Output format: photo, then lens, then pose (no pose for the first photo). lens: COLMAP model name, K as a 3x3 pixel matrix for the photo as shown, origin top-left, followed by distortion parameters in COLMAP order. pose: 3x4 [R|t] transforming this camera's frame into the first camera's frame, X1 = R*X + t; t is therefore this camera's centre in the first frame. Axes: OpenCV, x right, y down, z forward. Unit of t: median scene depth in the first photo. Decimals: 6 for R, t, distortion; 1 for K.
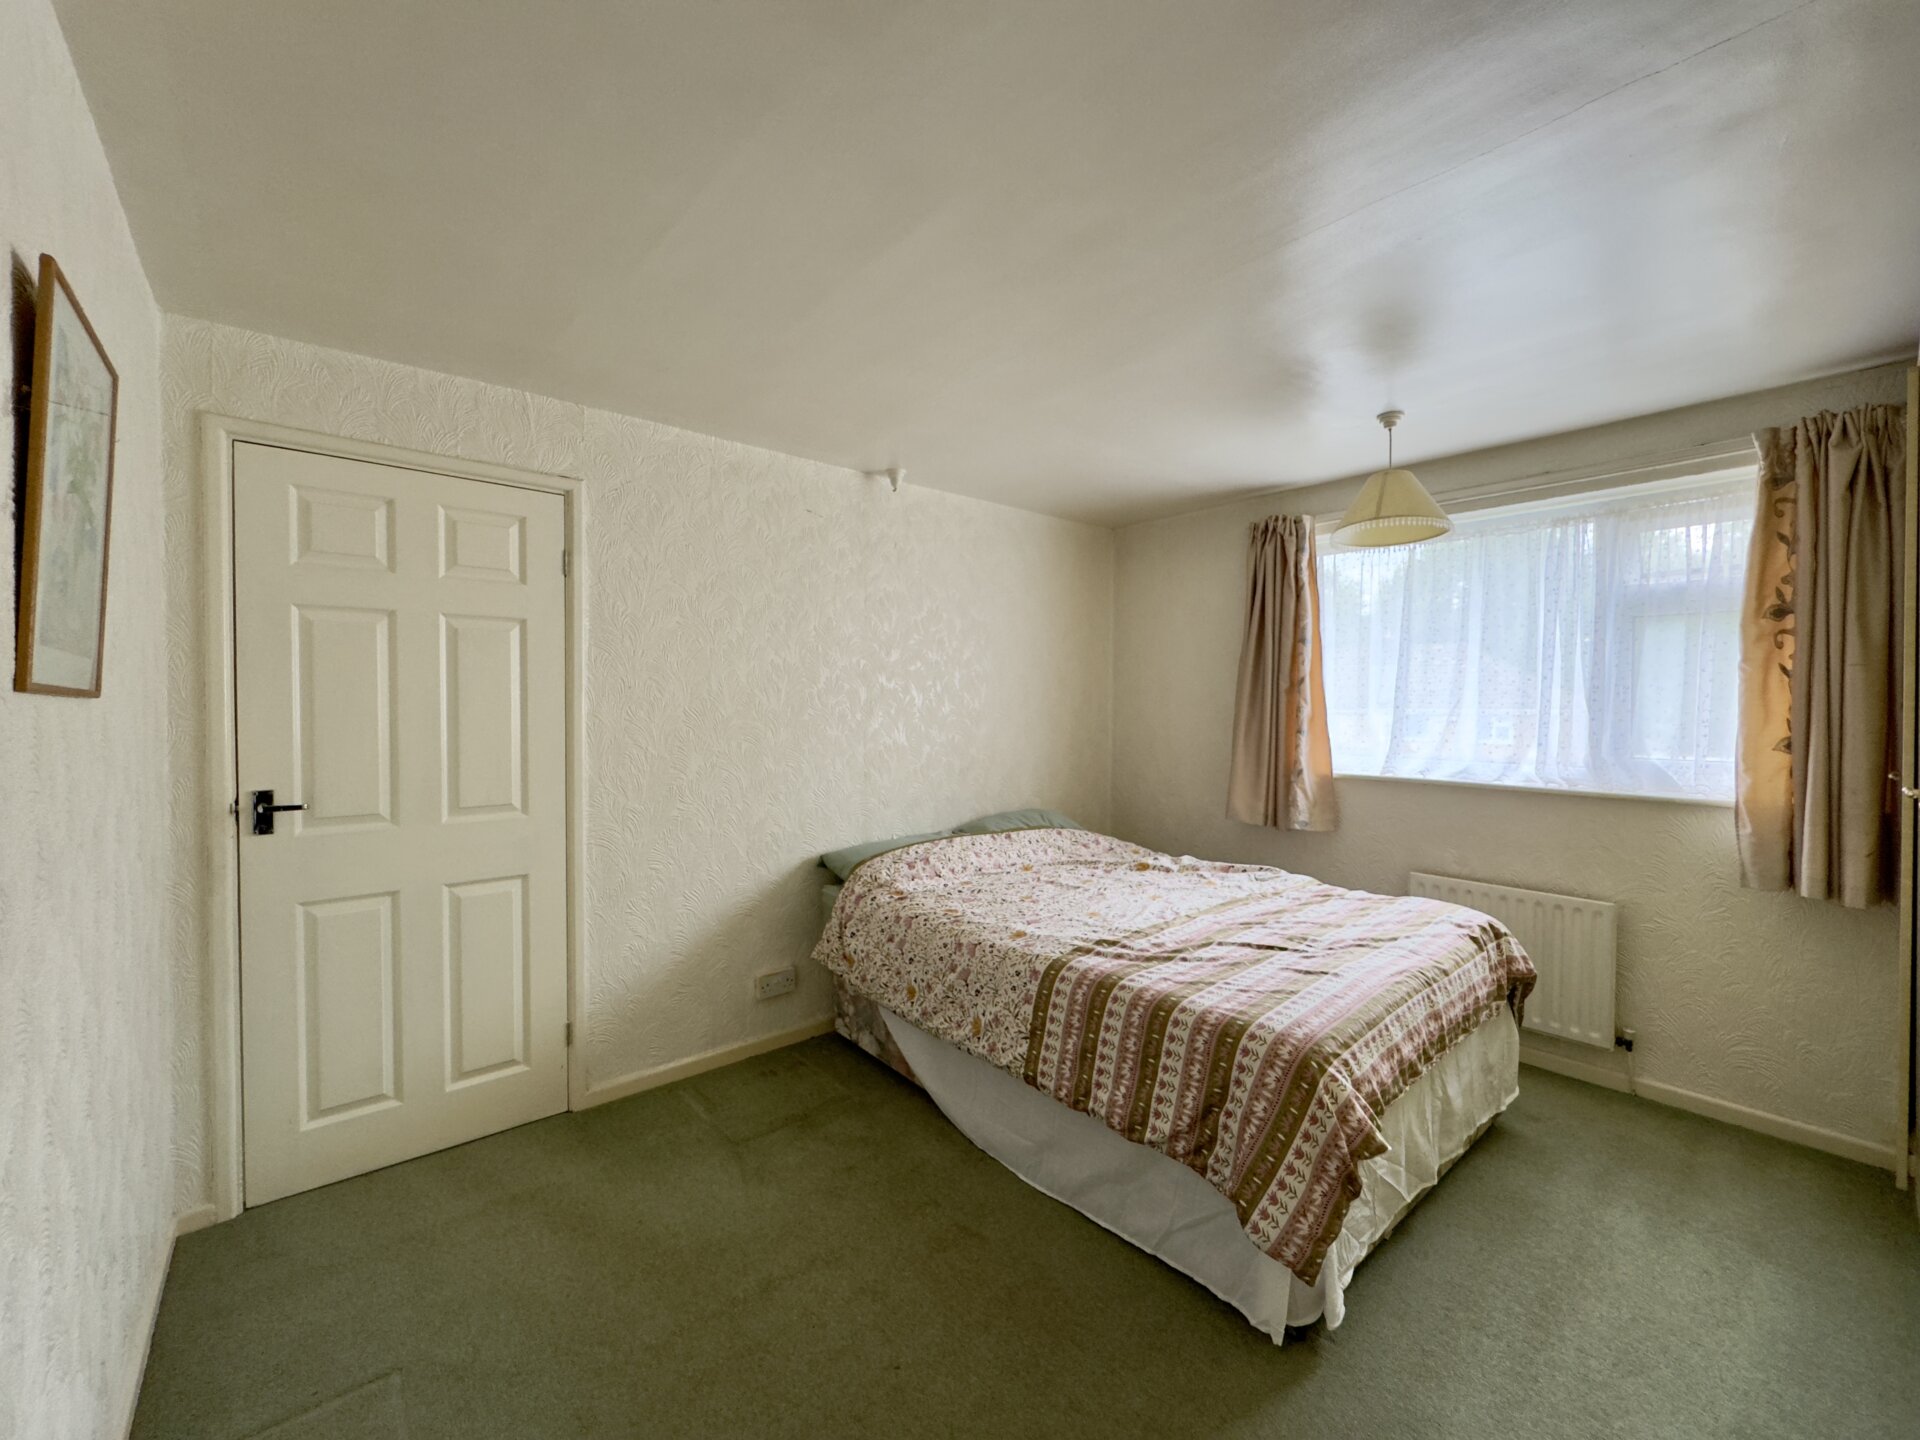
lens RADIAL K [[763.3, 0, 961.2], [0, 763.3, 720.6], [0, 0, 1]] dist [-0.004130, 0.000532]
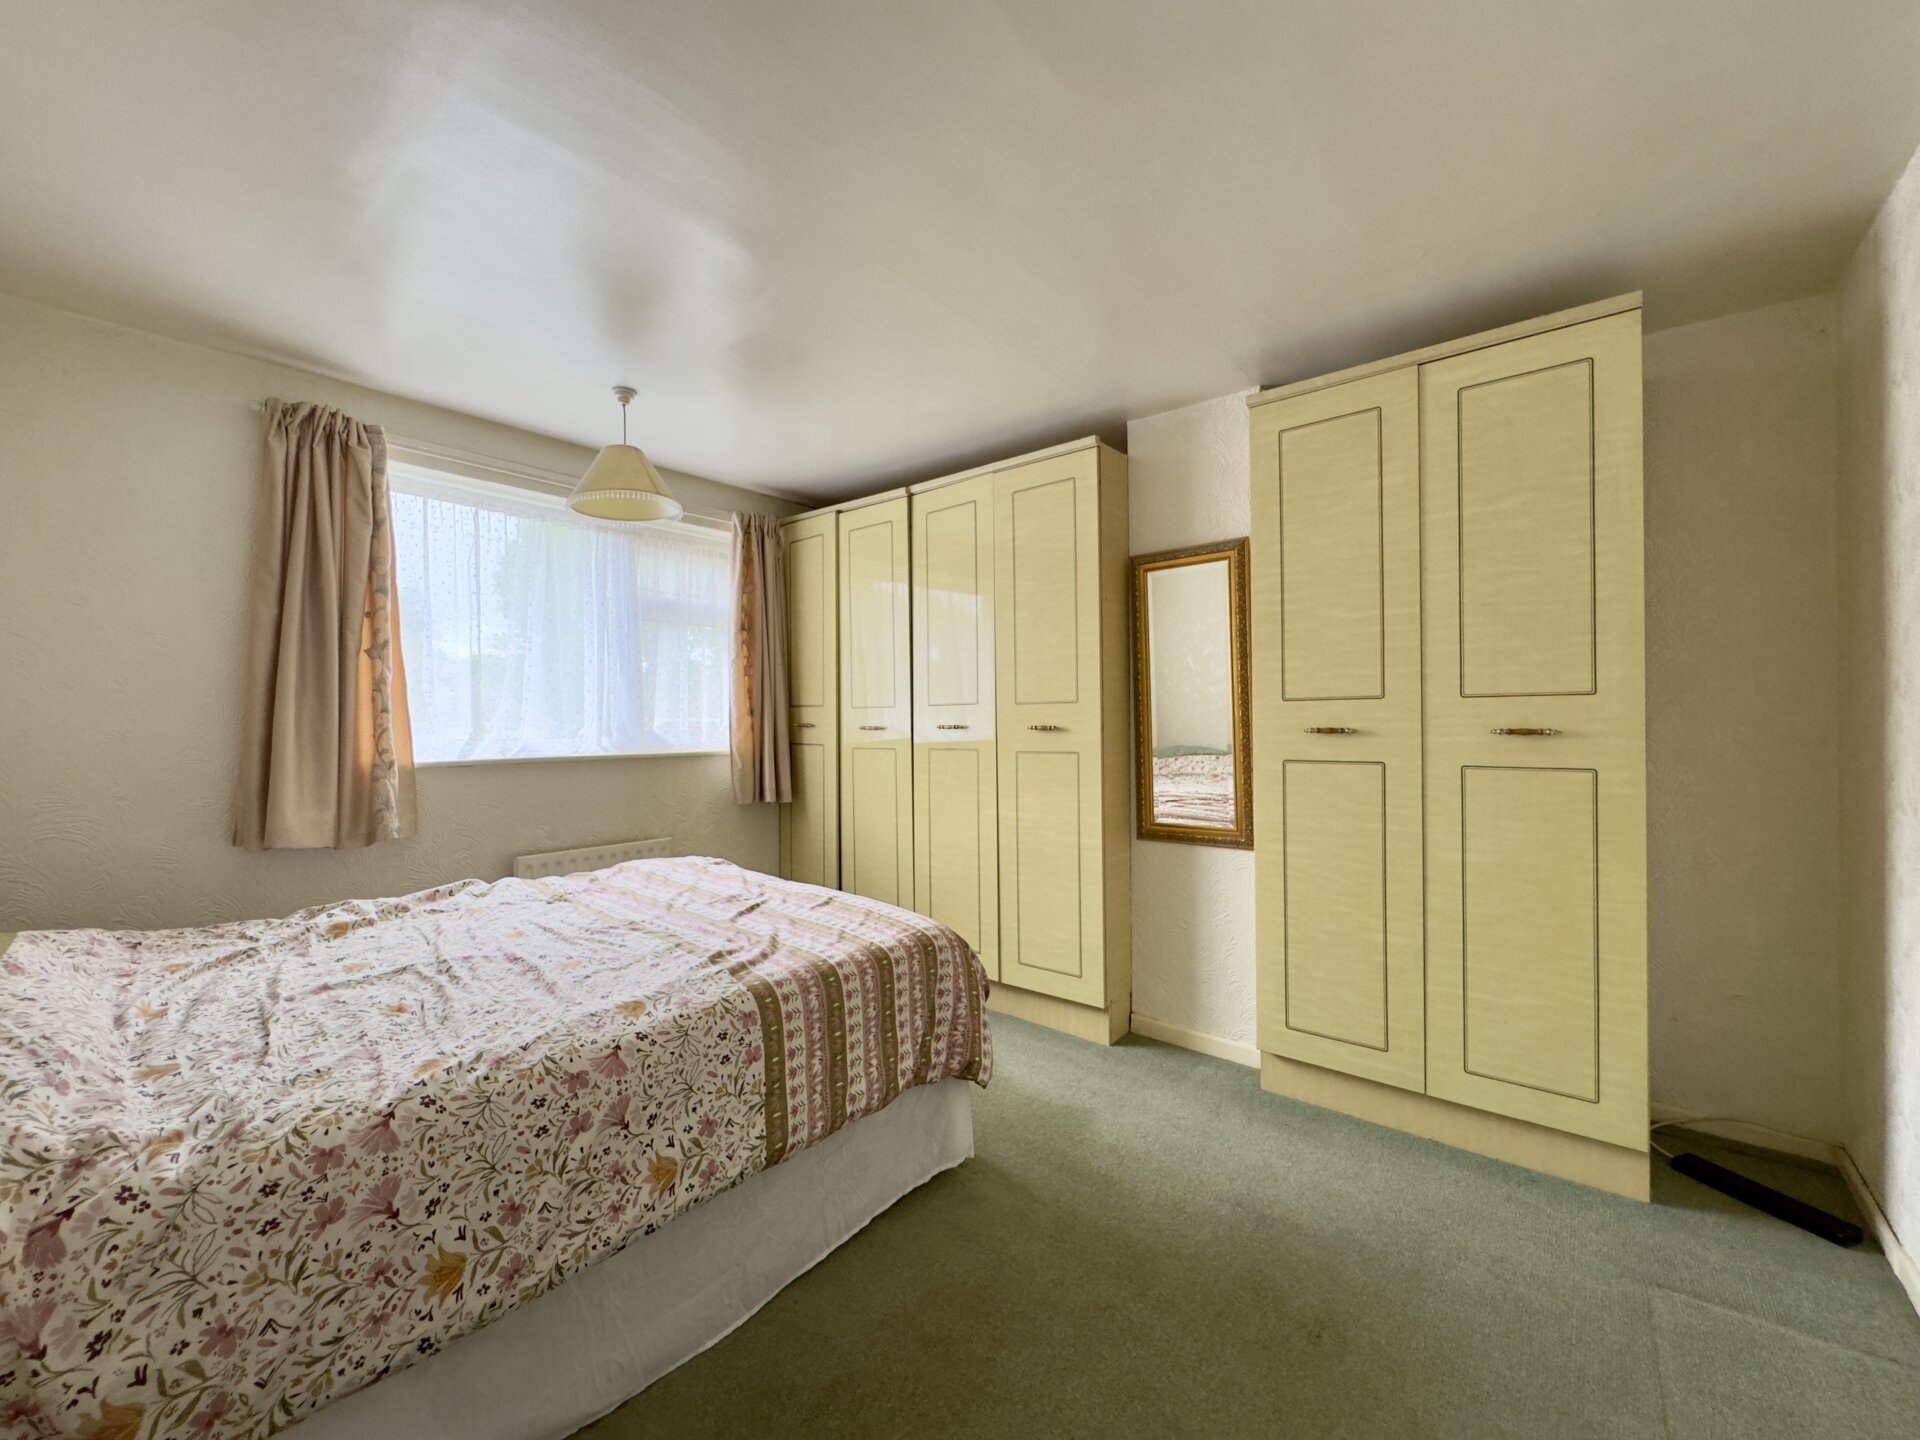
lens RADIAL K [[763.3, 0, 959.4], [0, 763.3, 720.2], [0, 0, 1]] dist [-0.004130, 0.000532]
pose [[-0.166340, -0.004247, 0.986059, -0.622267], [0.023830, 0.999681, 0.008326, 0.049559], [-0.985780, 0.024882, -0.166186, 0.890141]]
